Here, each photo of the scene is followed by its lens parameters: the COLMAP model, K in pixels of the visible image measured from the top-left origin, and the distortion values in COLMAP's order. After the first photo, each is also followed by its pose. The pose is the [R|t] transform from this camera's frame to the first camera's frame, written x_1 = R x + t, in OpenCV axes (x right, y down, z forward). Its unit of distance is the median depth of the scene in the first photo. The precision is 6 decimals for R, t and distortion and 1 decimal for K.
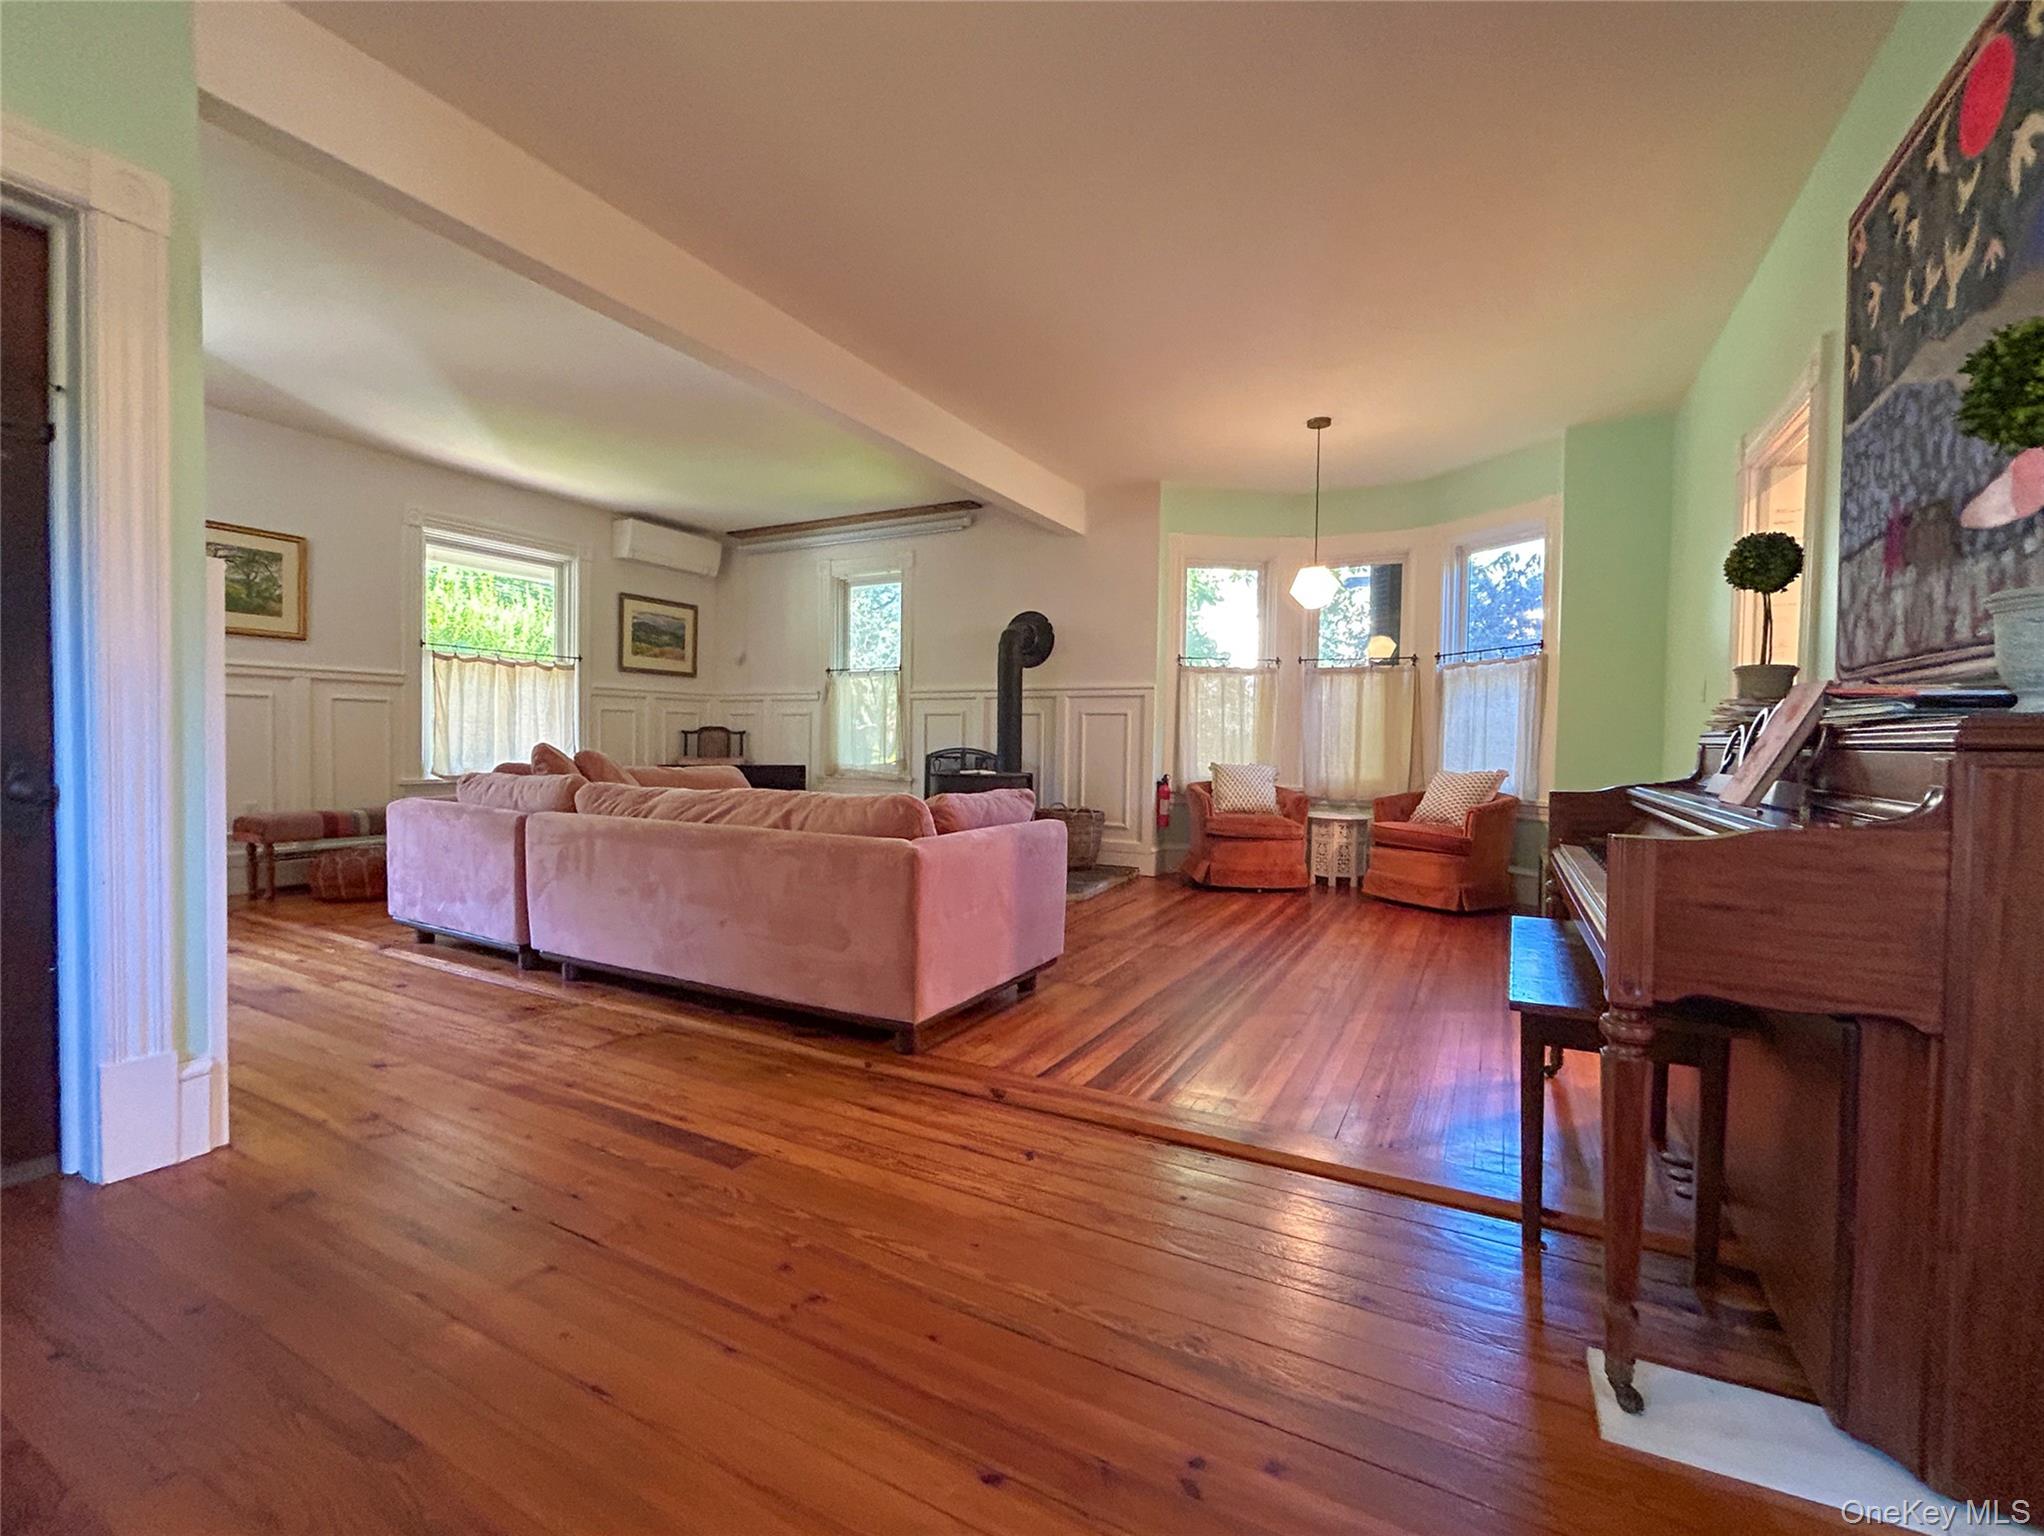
lens RADIAL K [[879.0, 0, 1017.6], [0, 879.0, 768.2], [0, 0, 1]] dist [0.001836, 0.000150]
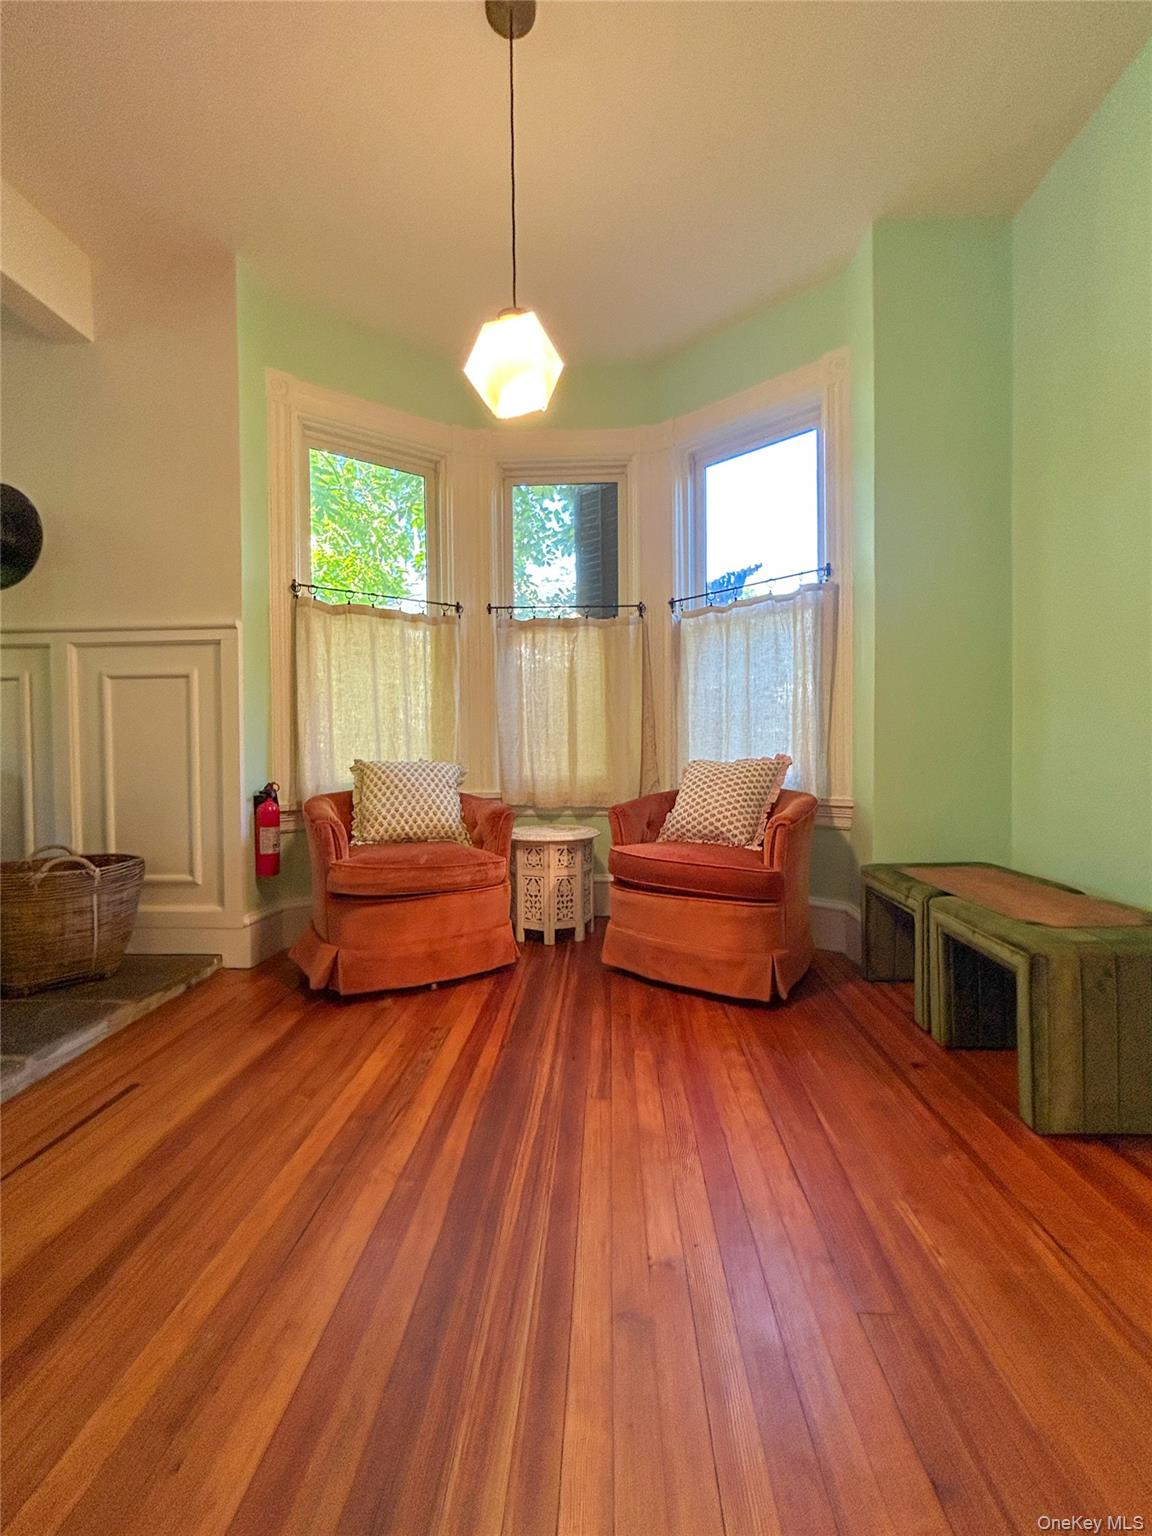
lens RADIAL K [[627.3, 0, 576.7], [0, 627.3, 762.6], [0, 0, 1]] dist [-0.000977, -0.000191]
pose [[0.902350, -0.031900, 0.429821, 0.176369], [0.037935, 0.999265, -0.005476, 0.003990], [-0.429331, 0.021246, 0.902897, 0.555505]]
